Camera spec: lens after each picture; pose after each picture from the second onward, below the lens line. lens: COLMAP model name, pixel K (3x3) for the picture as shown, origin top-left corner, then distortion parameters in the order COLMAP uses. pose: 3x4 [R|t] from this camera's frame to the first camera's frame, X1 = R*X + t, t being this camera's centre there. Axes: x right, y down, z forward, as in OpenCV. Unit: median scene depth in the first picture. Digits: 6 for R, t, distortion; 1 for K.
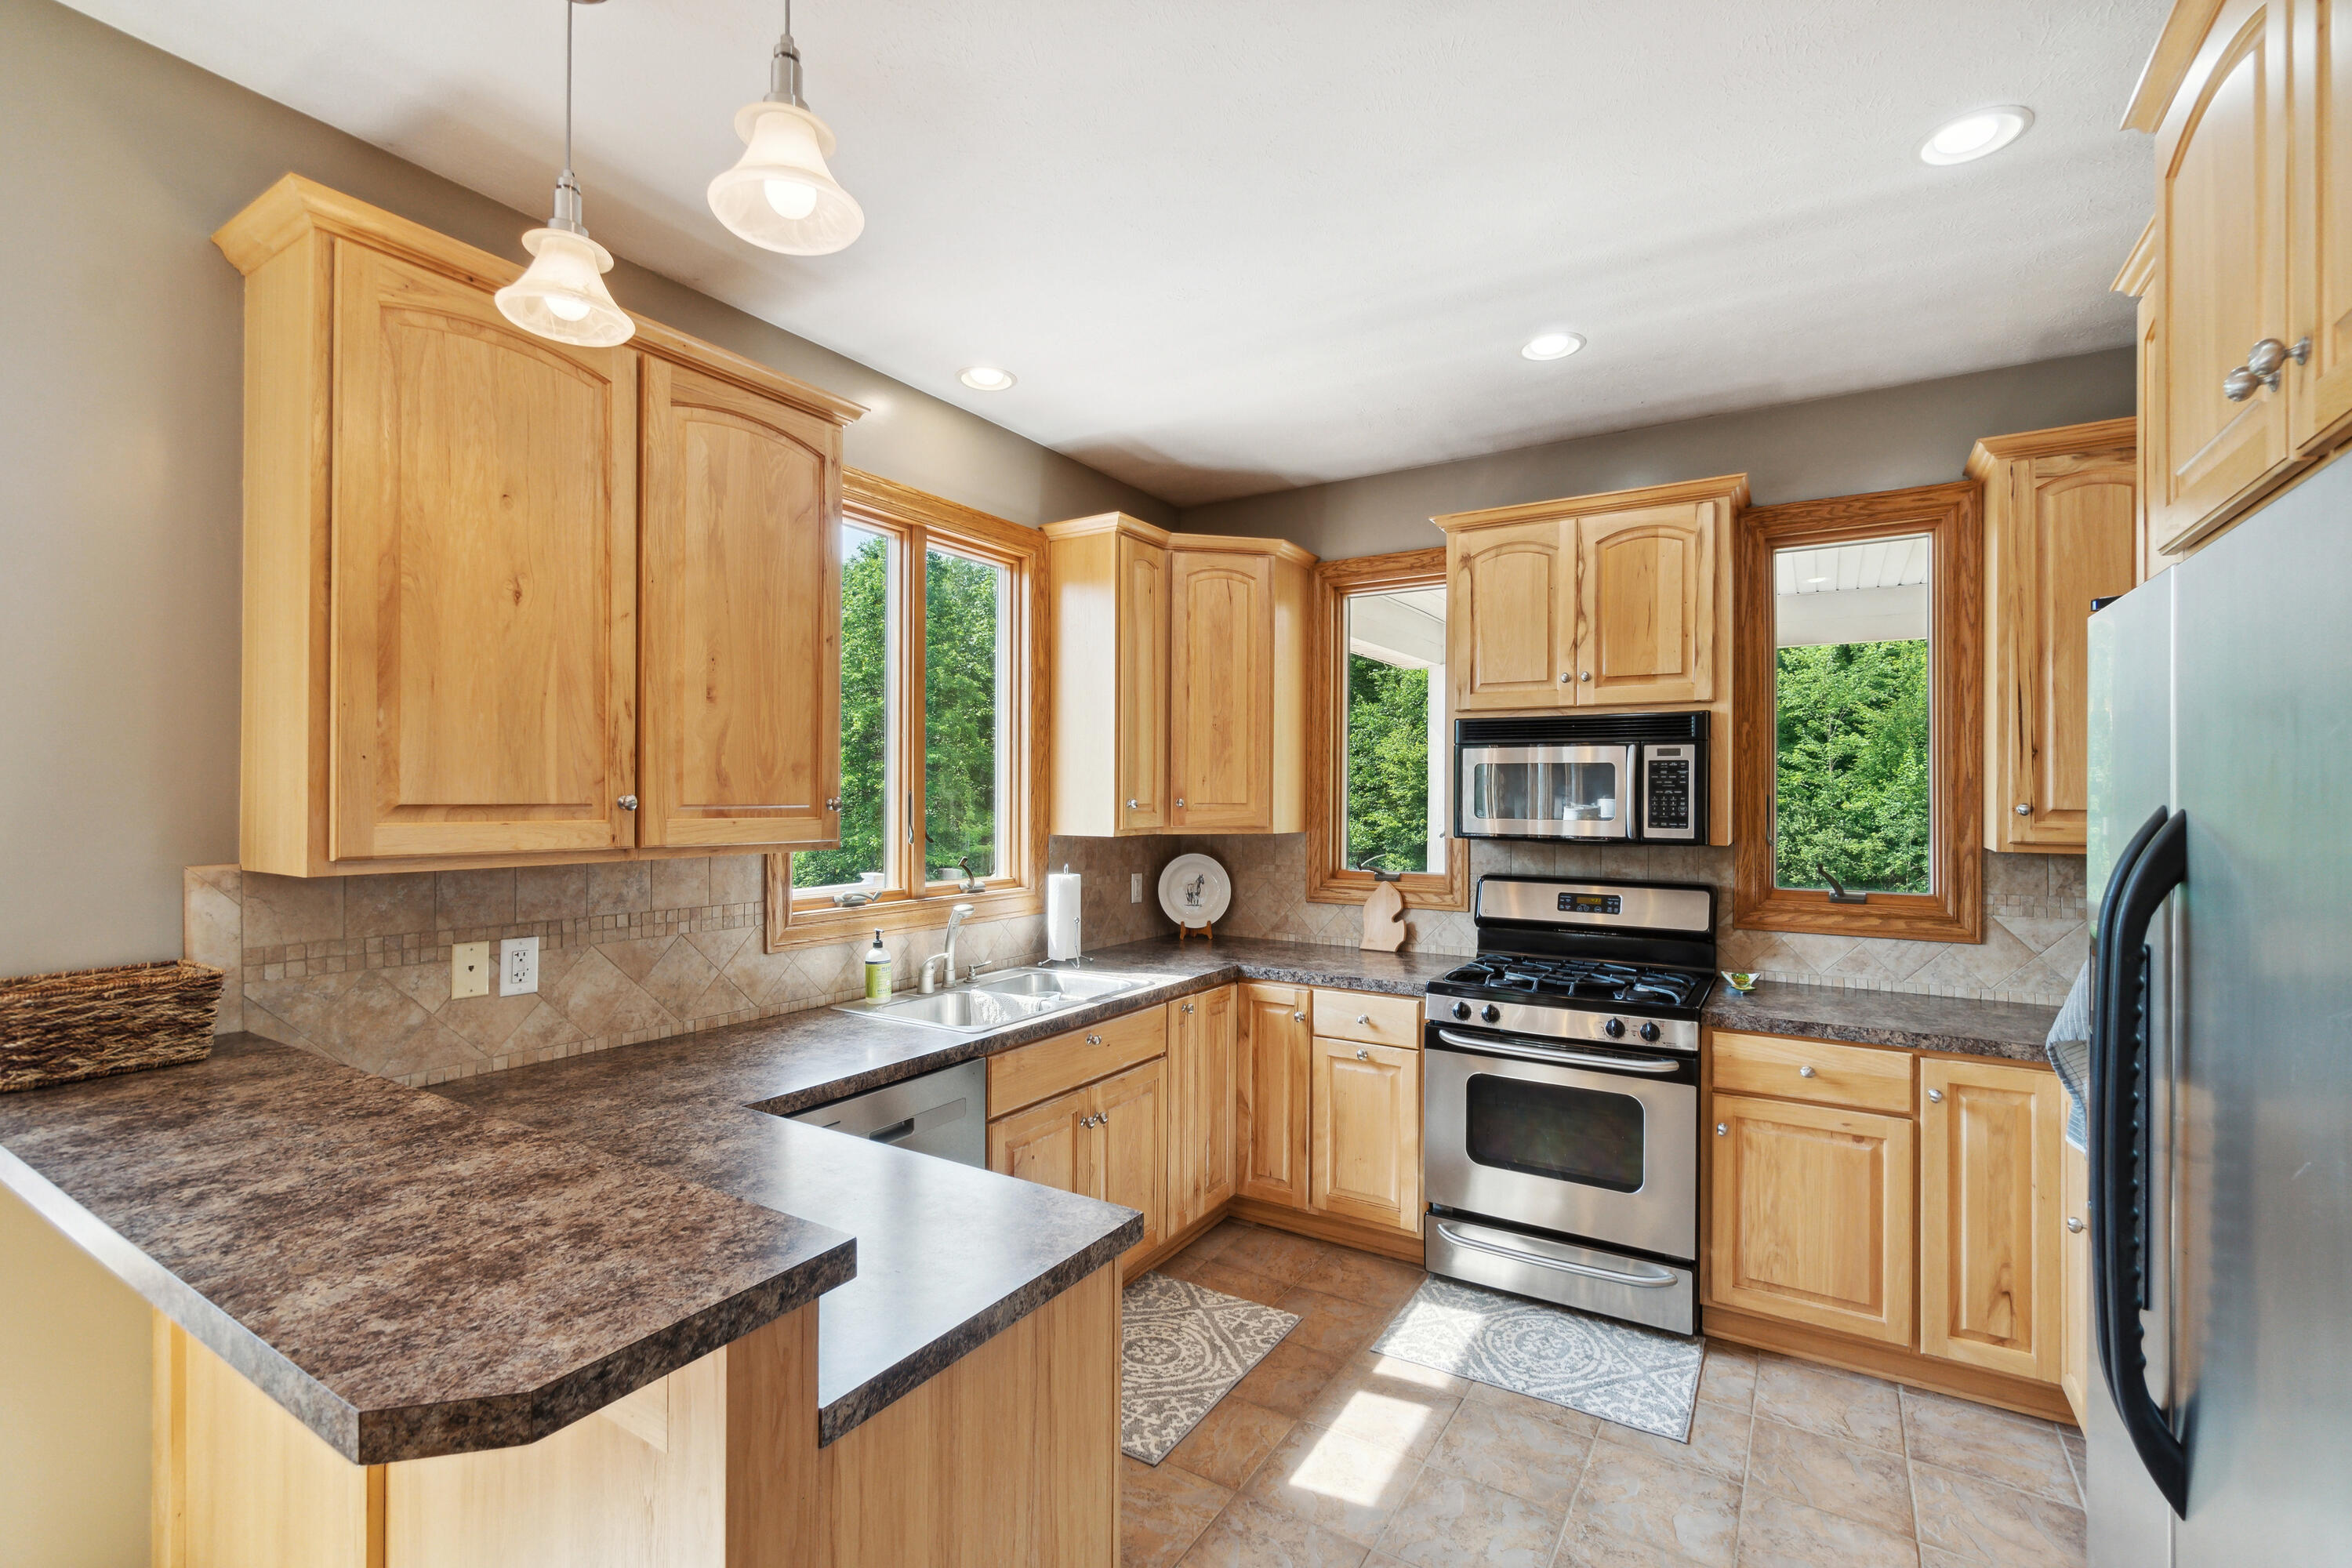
lens RADIAL K [[1042.3, 0, 1158.3], [0, 1042.3, 814.5], [0, 0, 1]] dist [-0.002786, -0.000014]
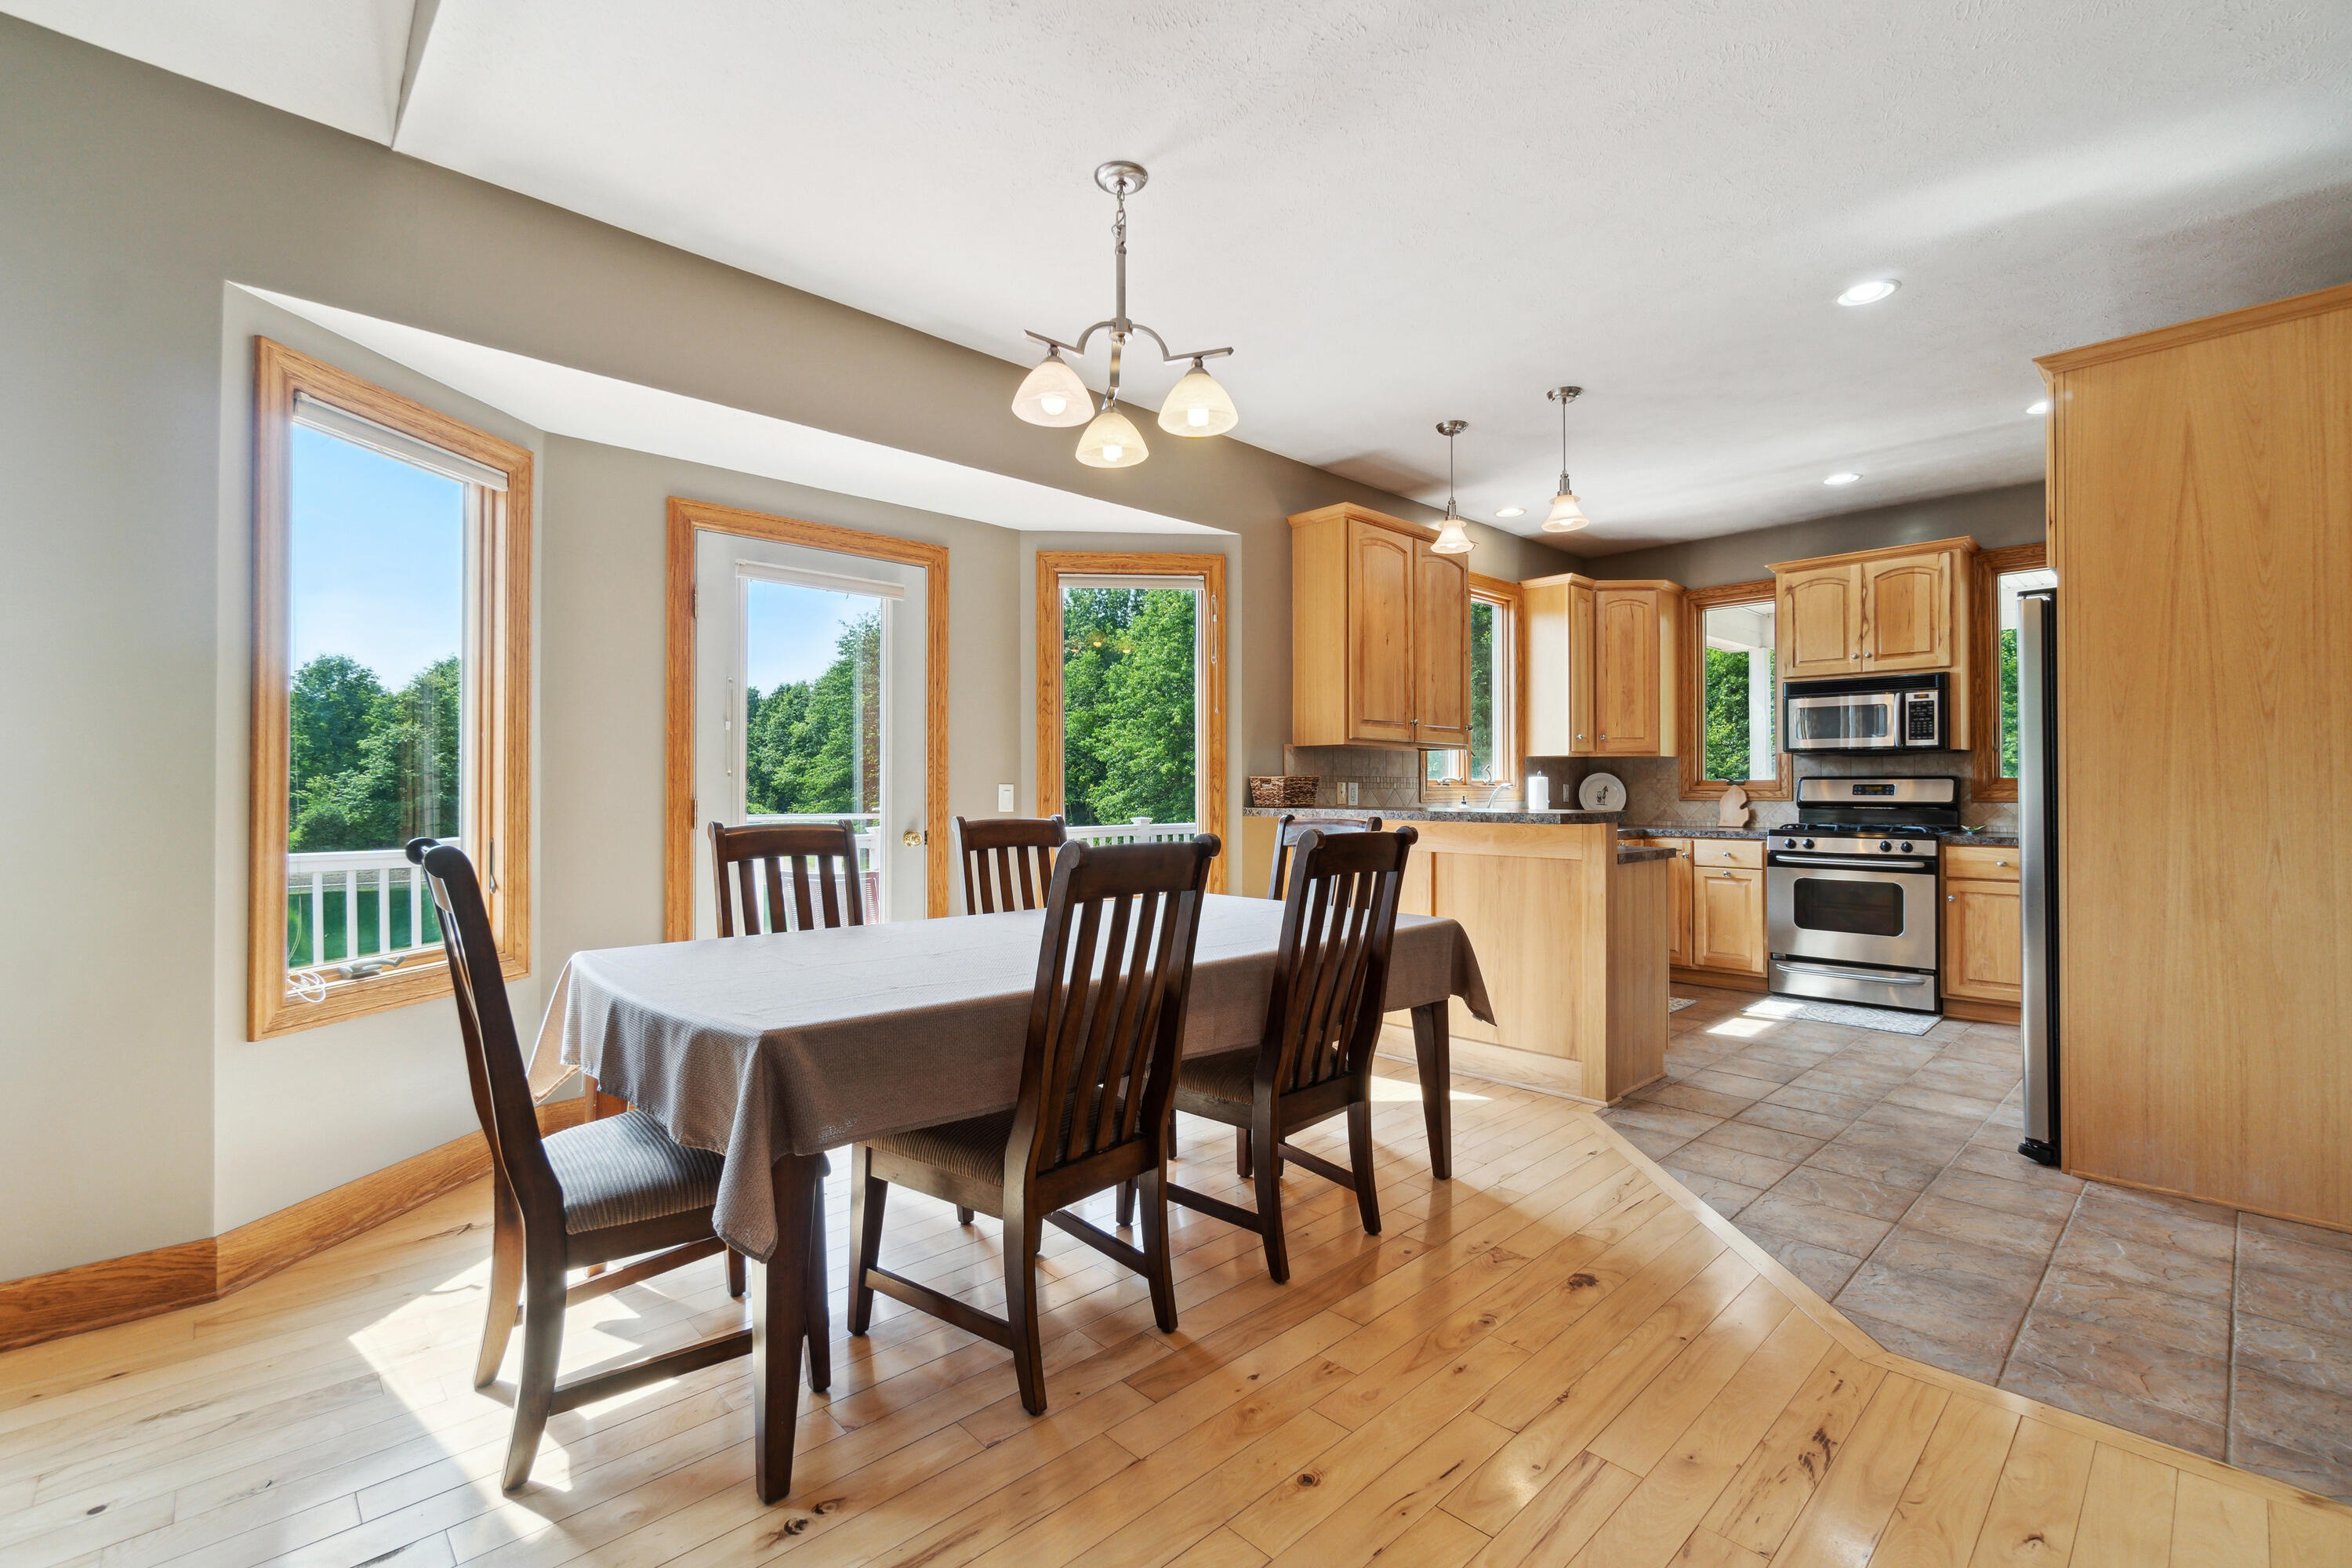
lens RADIAL K [[1018.8, 0, 1168.5], [0, 1018.8, 792.0], [0, 0, 1]] dist [0.000975, 0.000255]
pose [[0.969233, -0.005515, -0.246083, -0.342982], [0.002065, 0.999896, -0.014277, 0.133245], [0.246136, 0.013330, 0.969144, -1.052374]]
